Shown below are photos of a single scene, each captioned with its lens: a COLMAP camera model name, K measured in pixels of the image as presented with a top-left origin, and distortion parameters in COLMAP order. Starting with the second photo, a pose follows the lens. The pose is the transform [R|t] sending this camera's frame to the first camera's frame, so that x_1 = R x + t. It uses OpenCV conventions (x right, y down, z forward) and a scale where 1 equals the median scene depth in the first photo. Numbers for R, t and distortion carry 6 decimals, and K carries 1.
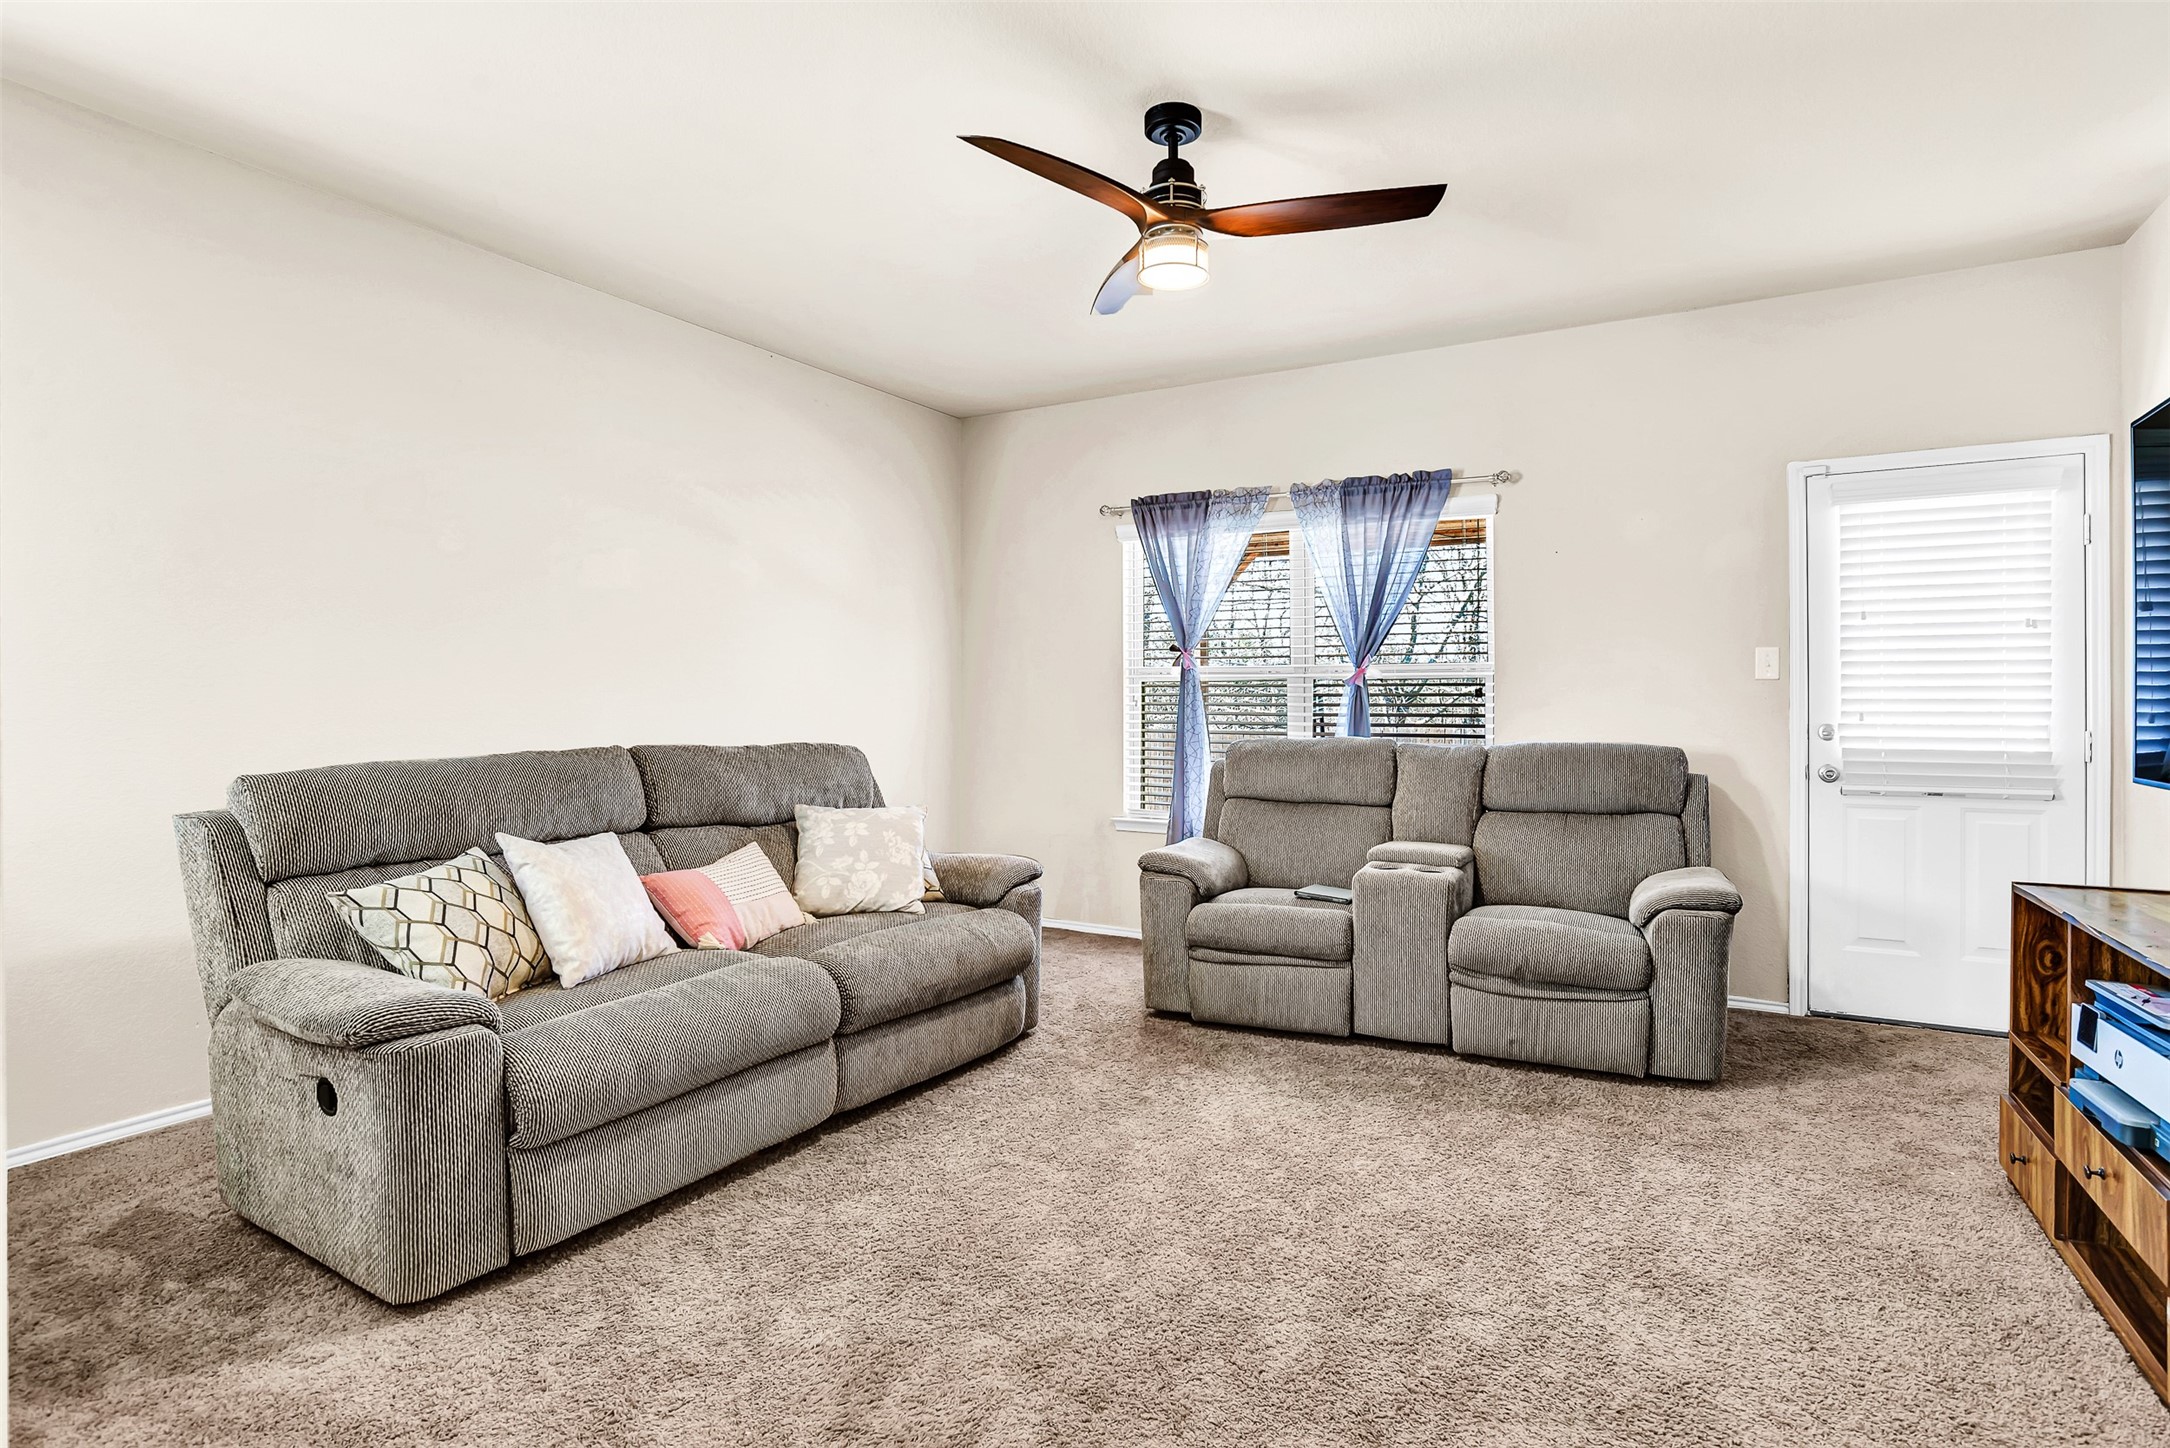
lens RADIAL K [[1100.6, 0, 1097.0], [0, 1100.6, 711.8], [0, 0, 1]] dist [-0.054463, 0.021551]
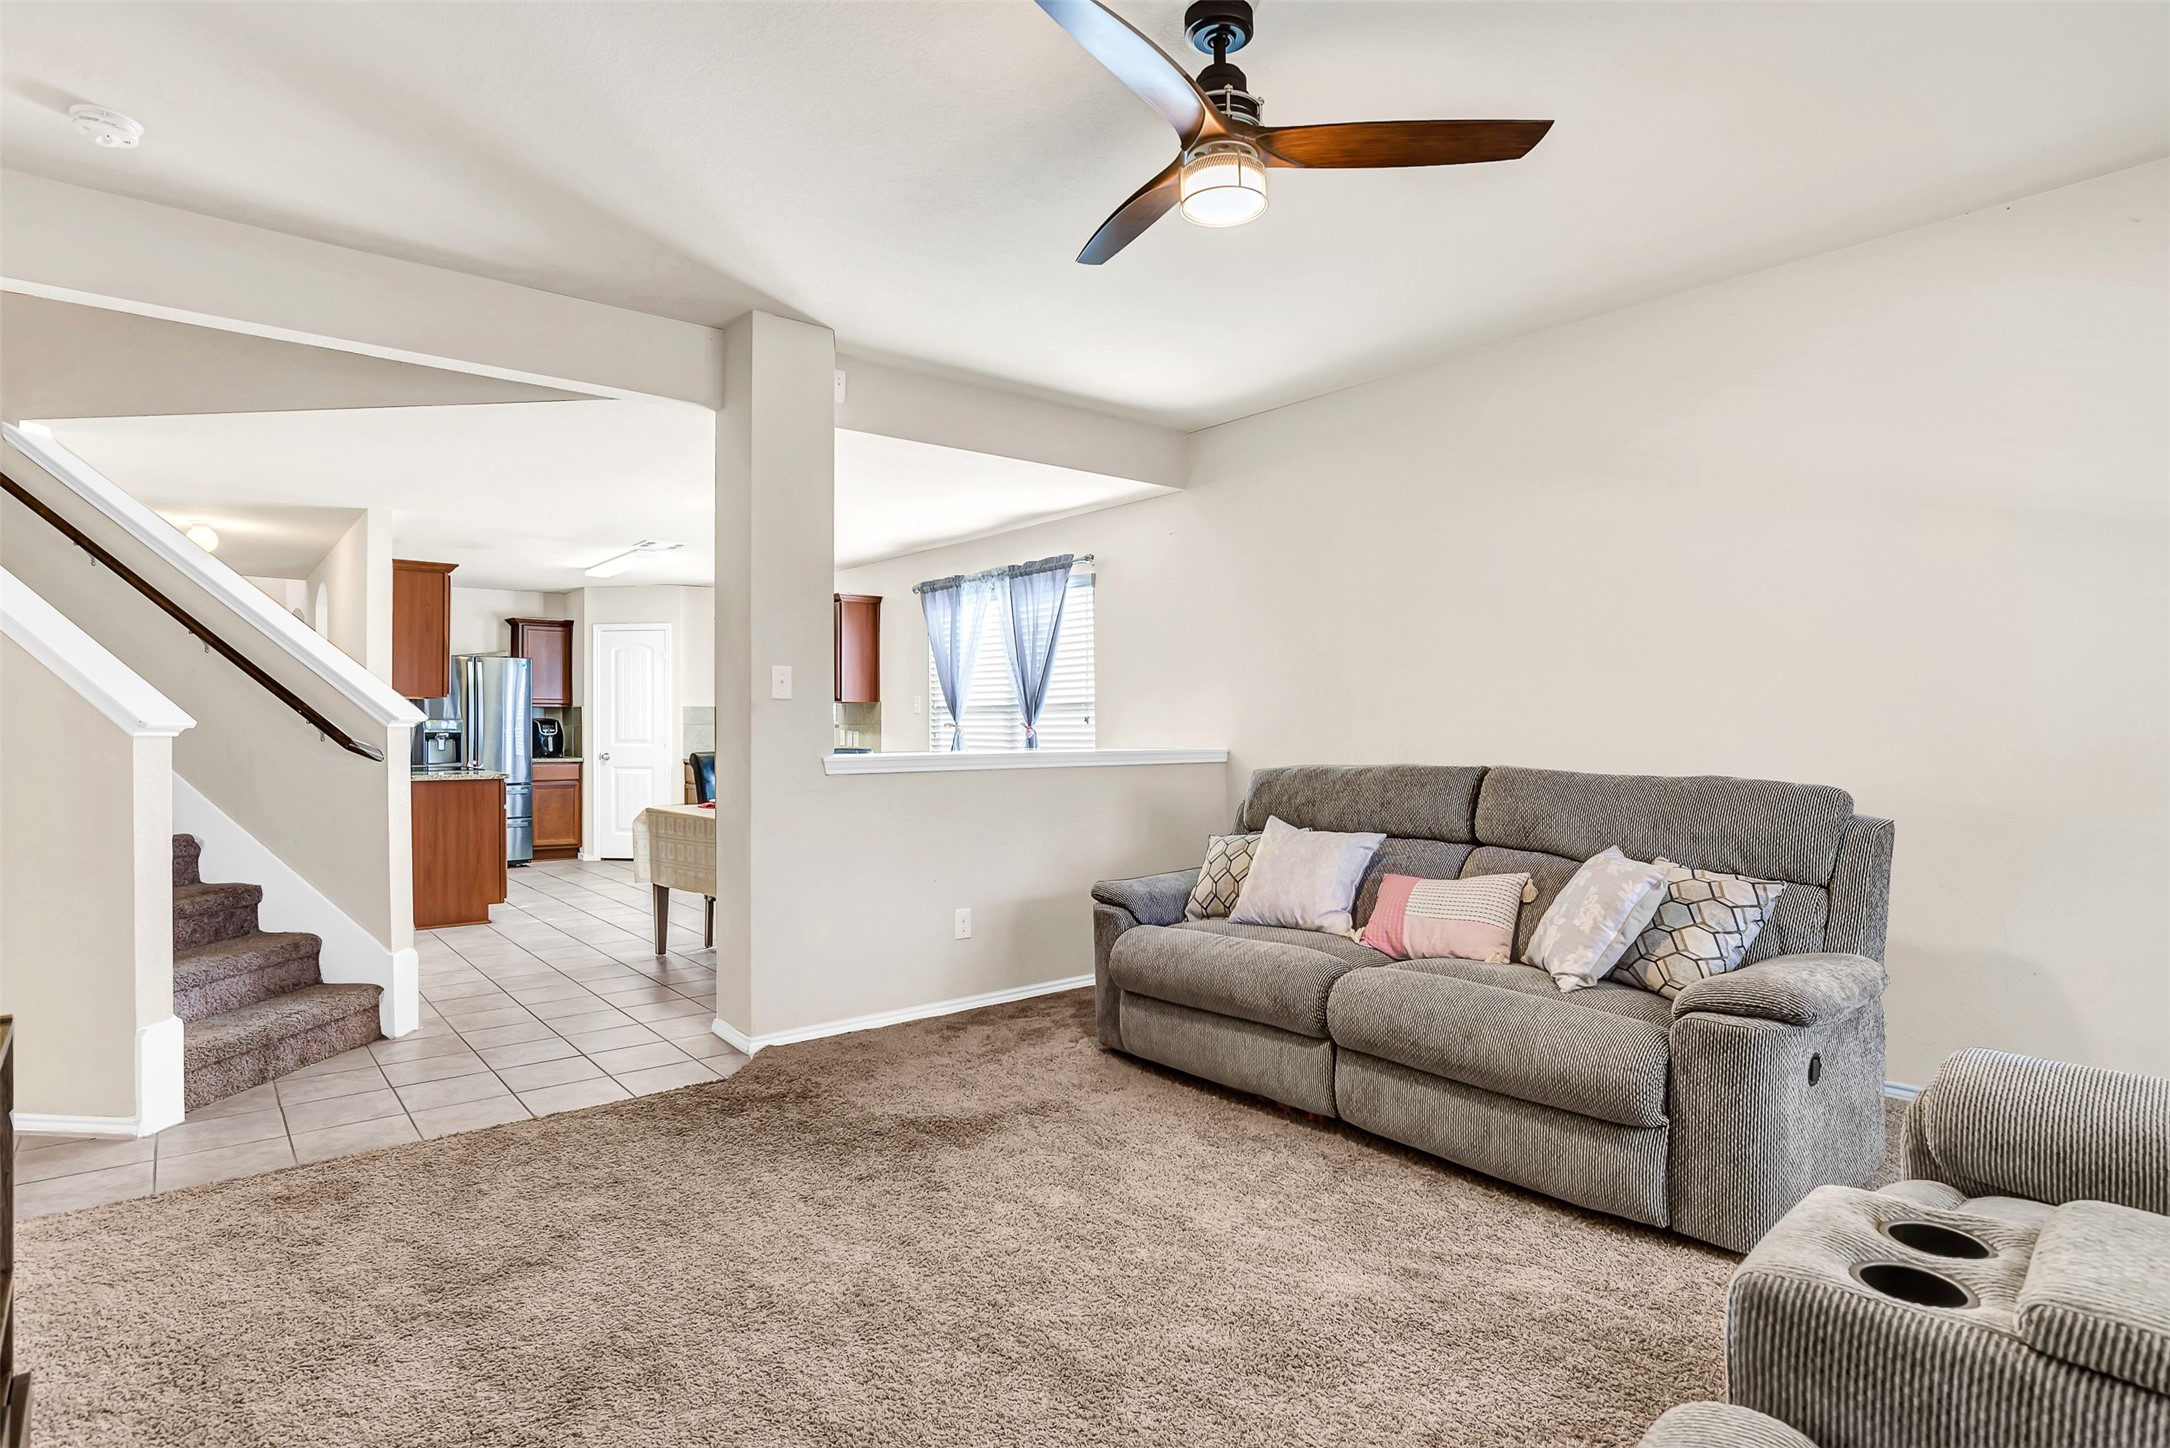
lens RADIAL K [[1111.1, 0, 1075.3], [0, 1111.1, 758.8], [0, 0, 1]] dist [-0.045420, 0.000108]
pose [[-0.337640, 0.023564, -0.940980, 0.534850], [-0.006728, 0.999601, 0.027446, -0.003866], [0.941251, 0.015598, -0.337347, 0.706761]]
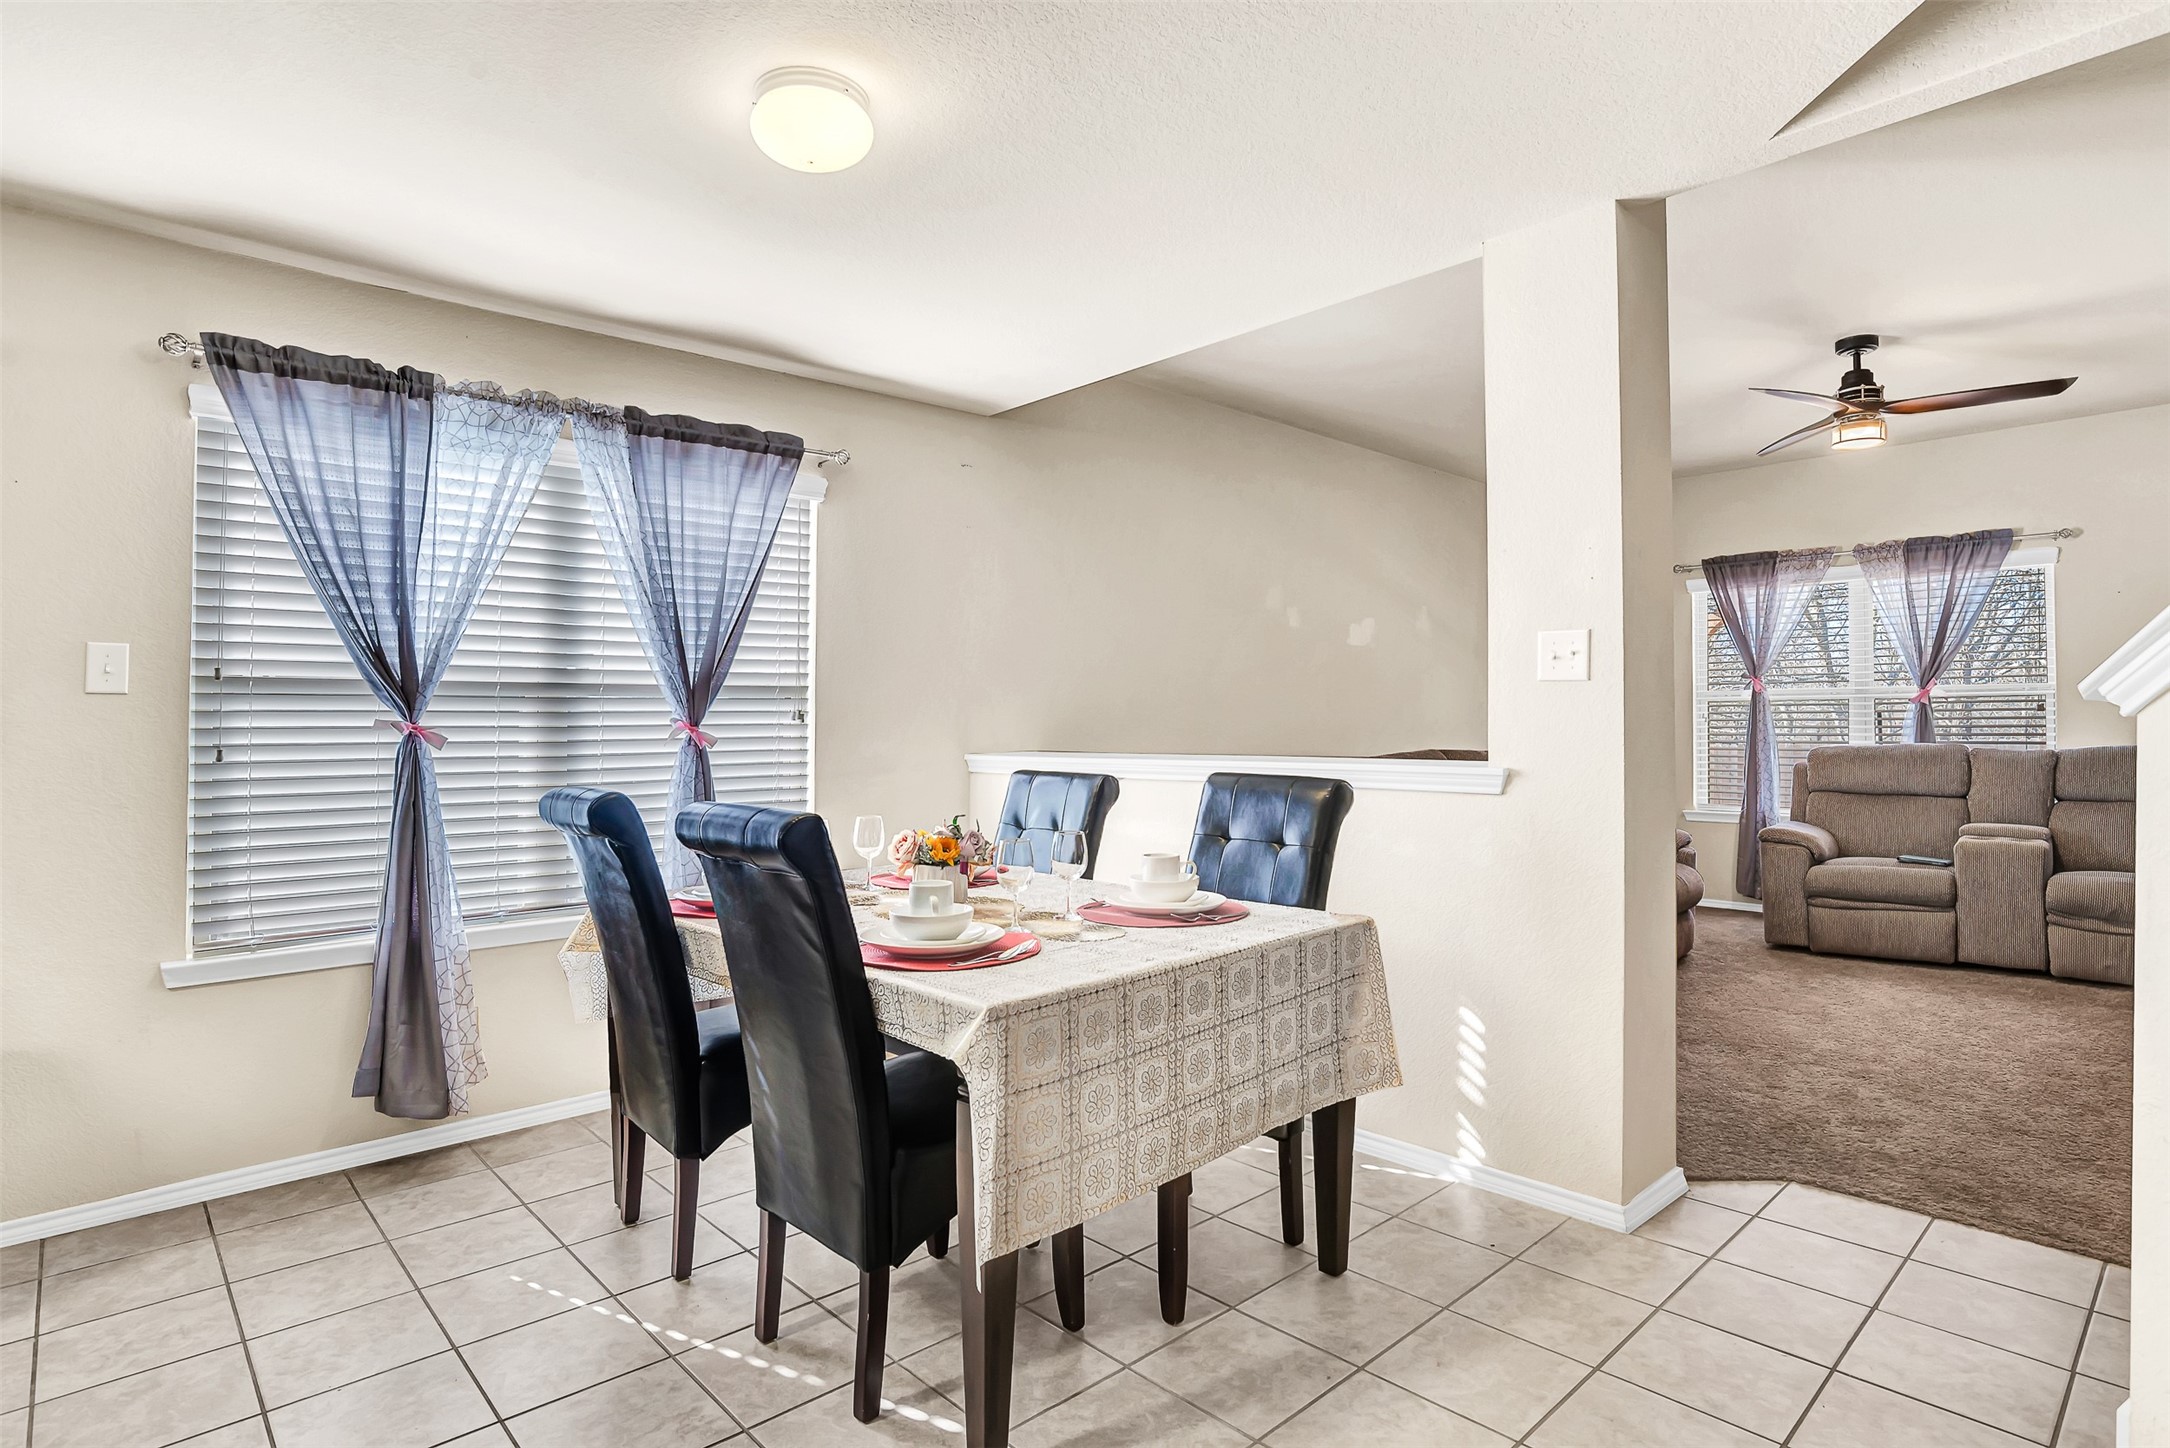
lens RADIAL K [[1123.5, 0, 1085.0], [0, 1123.5, 724.0], [0, 0, 1]] dist [-0.053813, 0.027061]
pose [[0.957639, -0.011921, -0.287724, -0.332923], [0.010030, 0.999917, -0.008044, 0.000609], [0.287796, 0.004818, 0.957680, -0.503049]]
